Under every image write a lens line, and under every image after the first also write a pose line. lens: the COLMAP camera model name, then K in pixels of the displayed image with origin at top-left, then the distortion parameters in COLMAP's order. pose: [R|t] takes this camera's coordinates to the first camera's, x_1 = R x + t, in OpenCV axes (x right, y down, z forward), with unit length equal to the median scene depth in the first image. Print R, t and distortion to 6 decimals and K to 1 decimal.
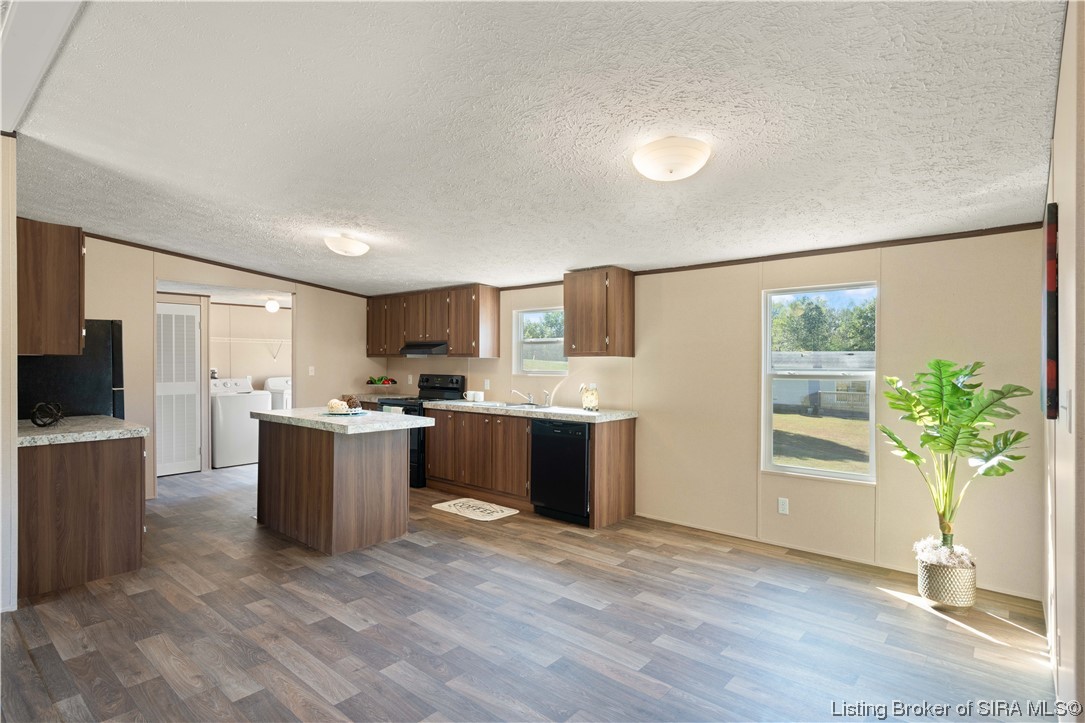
lens RADIAL K [[560.5, 0, 543.4], [0, 560.5, 361.7], [0, 0, 1]] dist [0.004884, 0.003348]
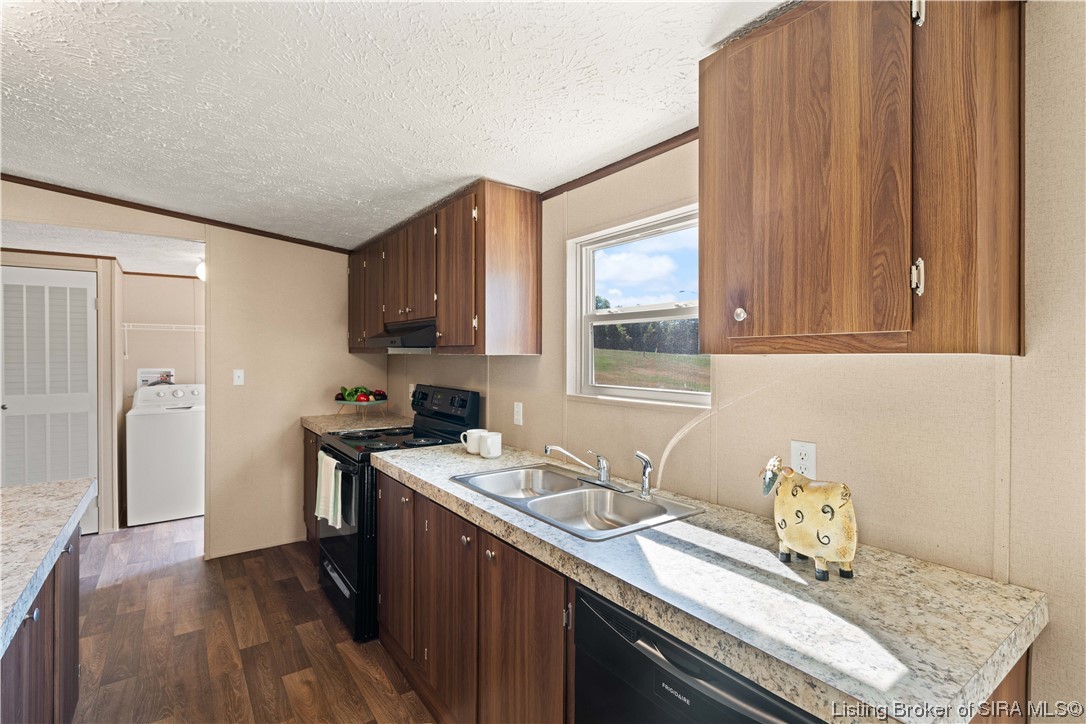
lens RADIAL K [[498.9, 0, 553.1], [0, 498.9, 359.6], [0, 0, 1]] dist [-0.005906, 0.003823]
pose [[0.976885, 0.000548, -0.213765, 0.021430], [0.001616, 0.999949, 0.009948, -0.009661], [0.213760, -0.010063, 0.976834, 0.882333]]
